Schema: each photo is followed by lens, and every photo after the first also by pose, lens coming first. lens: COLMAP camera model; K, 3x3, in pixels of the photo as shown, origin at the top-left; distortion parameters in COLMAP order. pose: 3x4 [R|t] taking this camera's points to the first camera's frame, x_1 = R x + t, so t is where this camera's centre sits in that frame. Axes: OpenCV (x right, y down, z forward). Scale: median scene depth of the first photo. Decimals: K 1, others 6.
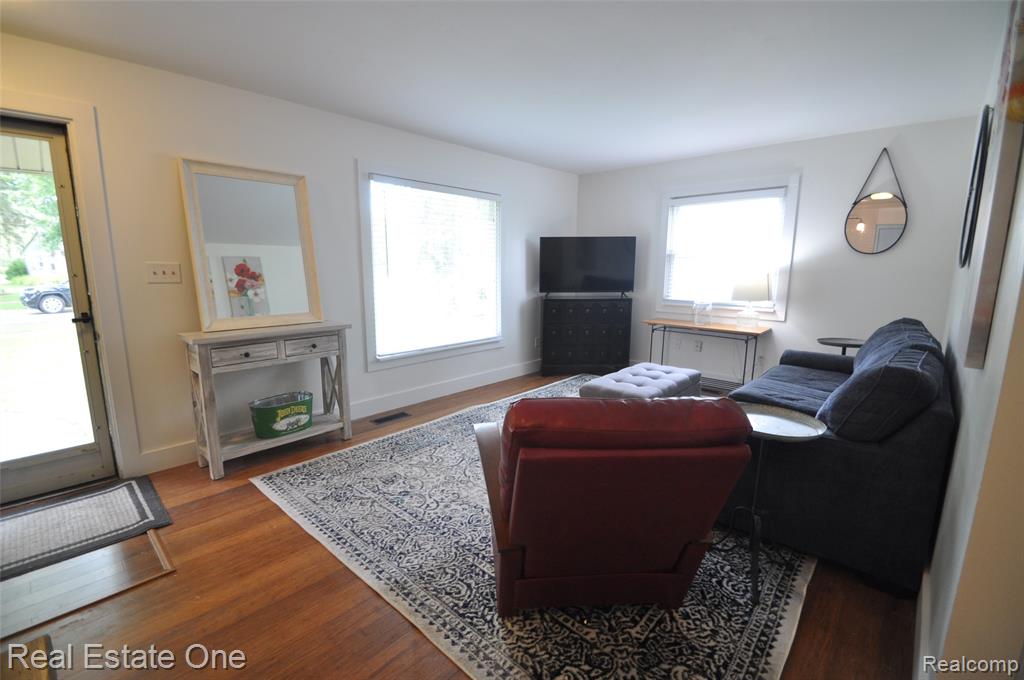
lens RADIAL K [[447.7, 0, 514.0], [0, 447.7, 344.9], [0, 0, 1]] dist [-0.000587, -0.001546]
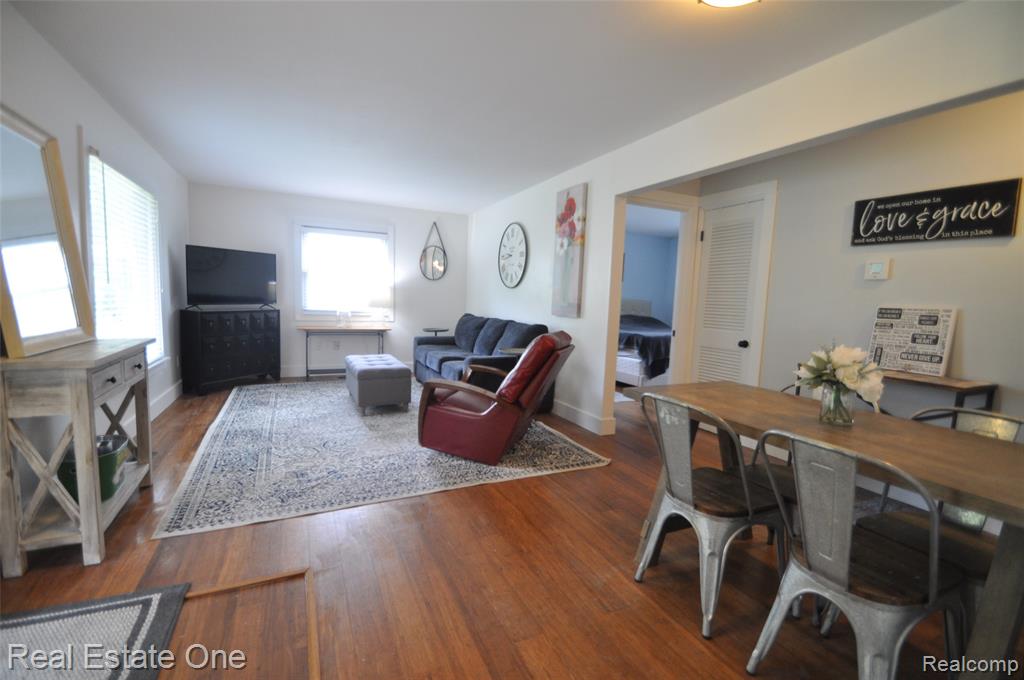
lens RADIAL K [[447.7, 0, 513.5], [0, 447.7, 342.2], [0, 0, 1]] dist [-0.000587, -0.001546]
pose [[0.362815, -0.086209, 0.927865, -0.672598], [0.133342, 0.990268, 0.039867, 0.012017], [-0.922272, 0.109258, 0.370779, 0.070606]]
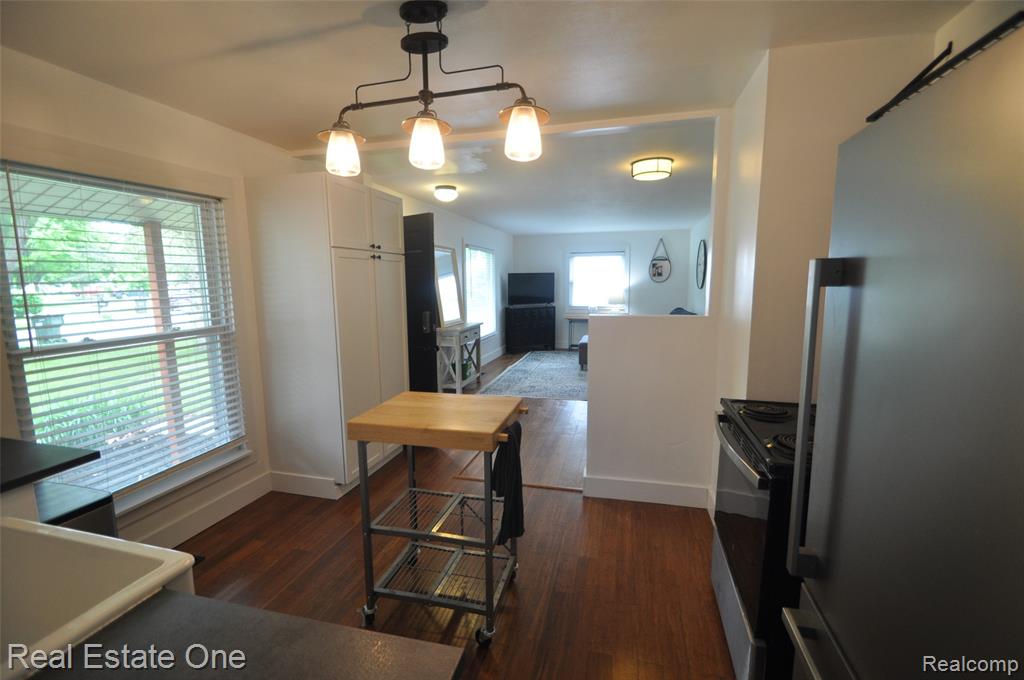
lens RADIAL K [[447.7, 0, 517.0], [0, 447.7, 339.1], [0, 0, 1]] dist [-0.000587, -0.001546]
pose [[0.873406, -0.078192, 0.480674, -0.907563], [0.103905, 0.994219, -0.027069, 0.074428], [-0.475779, 0.073586, 0.876481, -0.616447]]
